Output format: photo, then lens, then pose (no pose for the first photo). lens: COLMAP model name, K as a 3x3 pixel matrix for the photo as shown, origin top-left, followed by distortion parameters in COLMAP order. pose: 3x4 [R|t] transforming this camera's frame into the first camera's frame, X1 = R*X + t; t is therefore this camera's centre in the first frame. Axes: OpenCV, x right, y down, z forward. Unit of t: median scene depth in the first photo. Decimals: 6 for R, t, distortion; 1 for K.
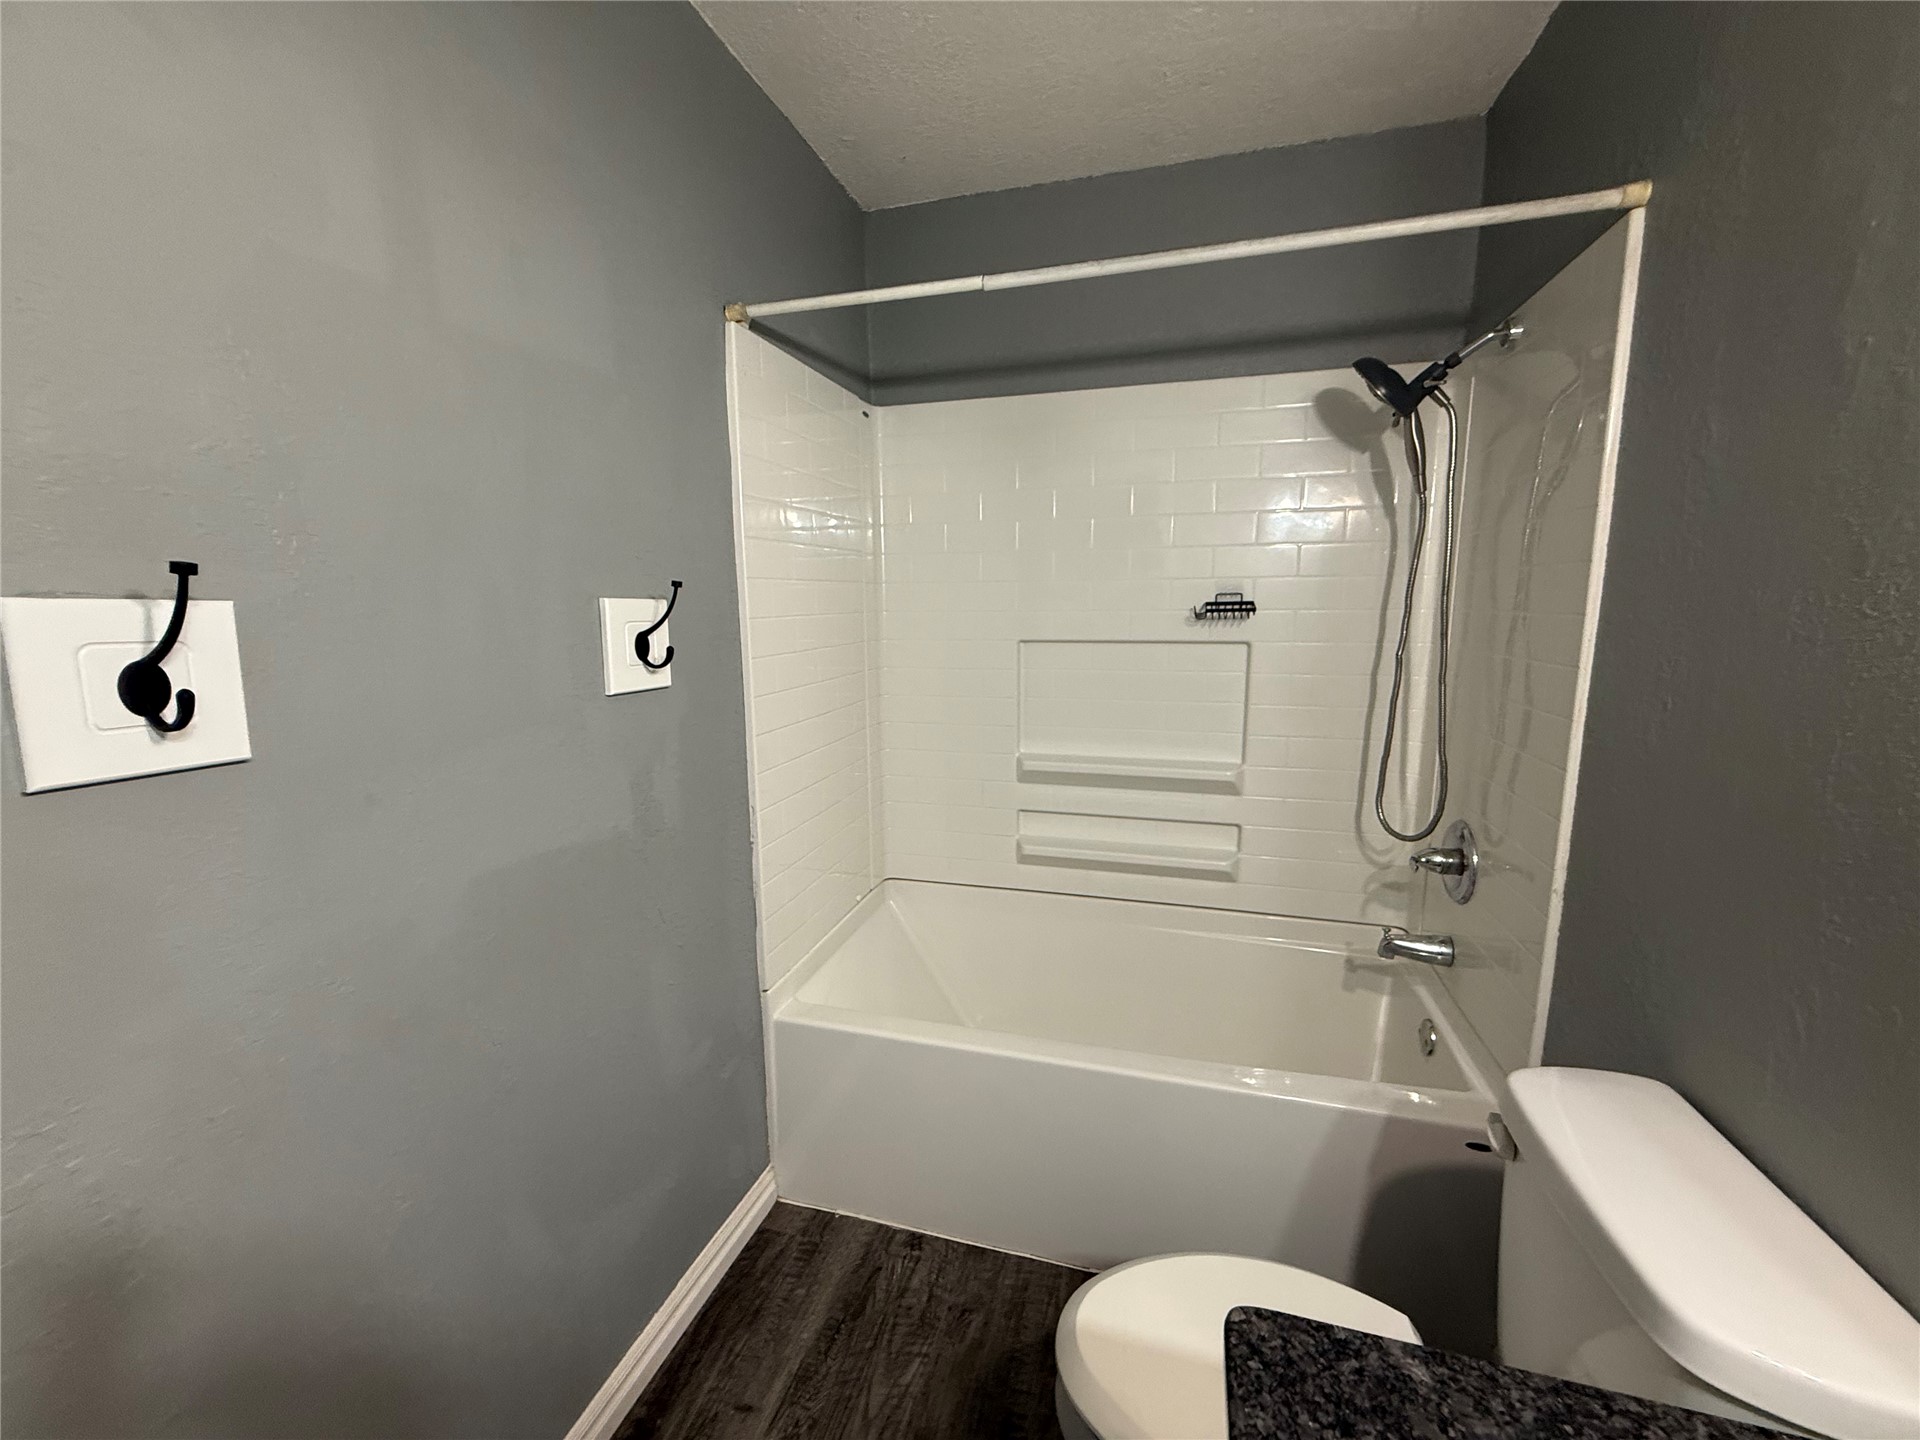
lens RADIAL K [[765.9, 0, 953.2], [0, 765.9, 722.6], [0, 0, 1]] dist [-0.001953, 0.000432]
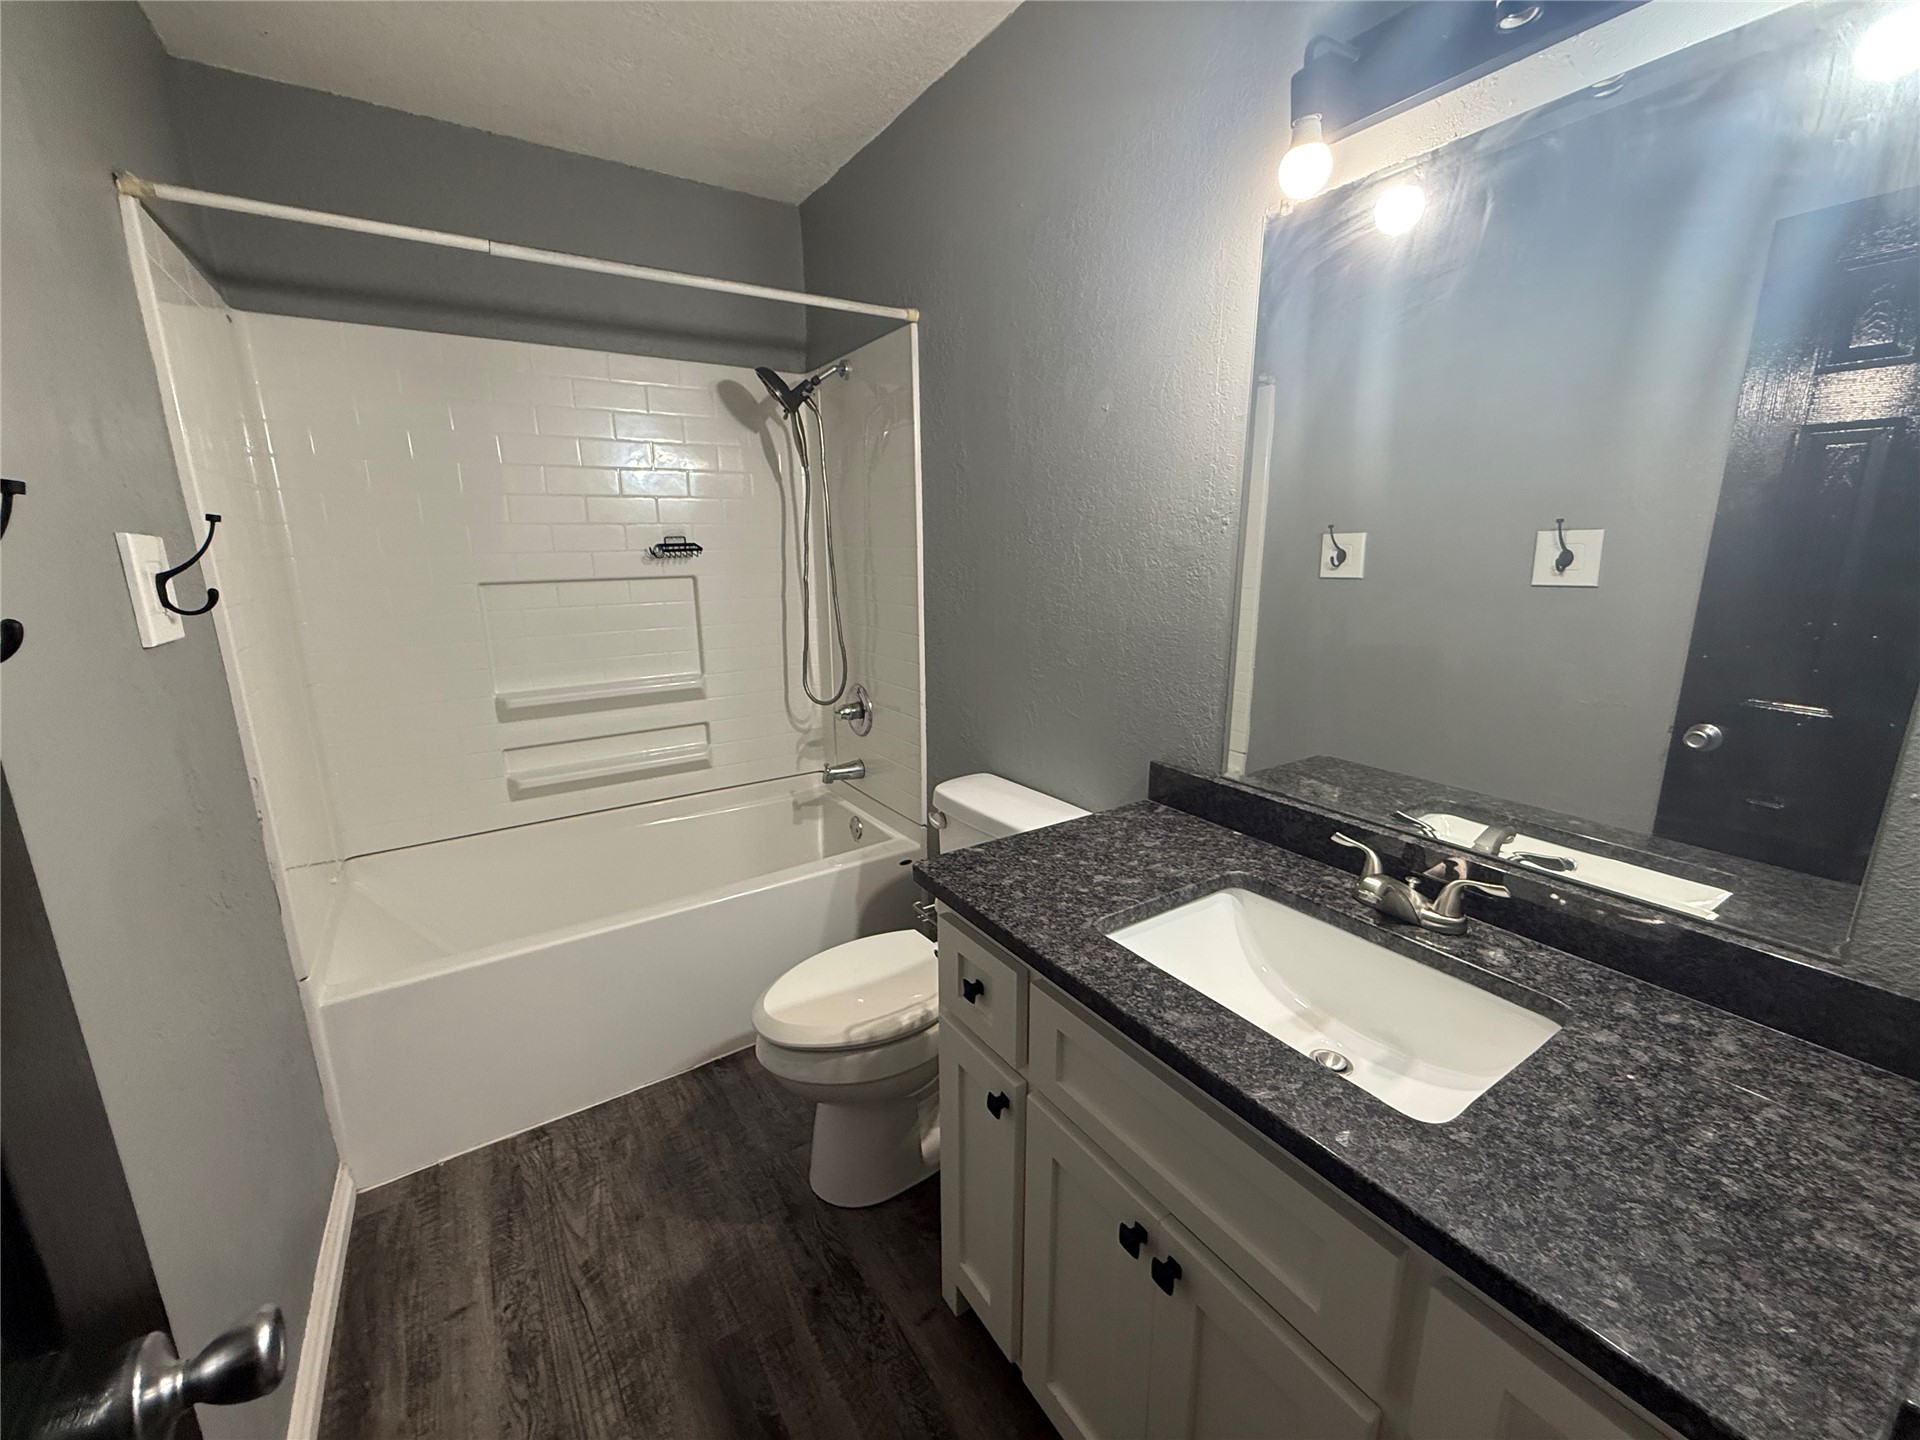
lens RADIAL K [[765.9, 0, 949.9], [0, 765.9, 726.5], [0, 0, 1]] dist [-0.001953, 0.000432]
pose [[0.652729, -0.176826, 0.736666, -0.364346], [0.127511, 0.984150, 0.123248, 0.043400], [-0.746784, 0.013486, 0.664930, -0.175215]]
